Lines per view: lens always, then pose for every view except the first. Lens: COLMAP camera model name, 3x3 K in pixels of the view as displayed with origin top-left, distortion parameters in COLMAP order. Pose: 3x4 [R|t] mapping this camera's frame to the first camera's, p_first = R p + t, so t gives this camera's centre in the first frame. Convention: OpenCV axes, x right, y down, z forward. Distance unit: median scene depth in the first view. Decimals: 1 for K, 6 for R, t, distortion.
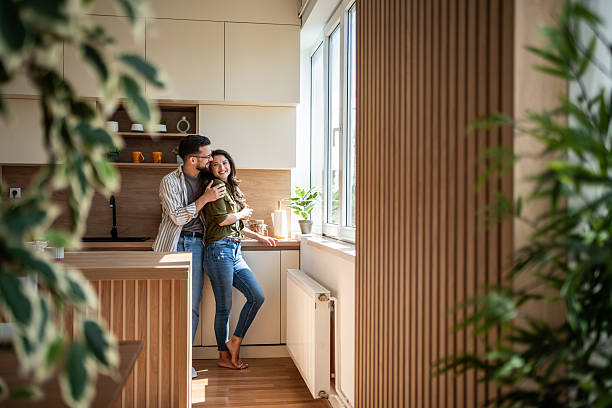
lens RADIAL K [[649.6, 0, 305.9], [0, 649.6, 203.5], [0, 0, 1]] dist [0.032664, 0.000000]
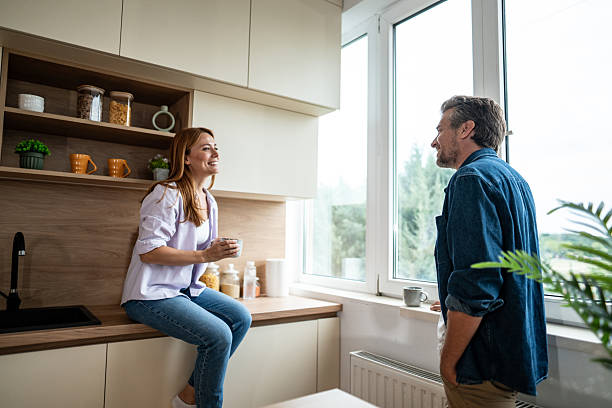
lens RADIAL K [[424.9, 0, 302.9], [0, 424.9, 202.0], [0, 0, 1]] dist [-0.032615, 0.019401]
pose [[0.891927, 0.050322, 0.449370, -0.250249], [-0.014140, 0.996406, -0.083515, -0.011778], [-0.451958, 0.068135, 0.889433, 0.601219]]
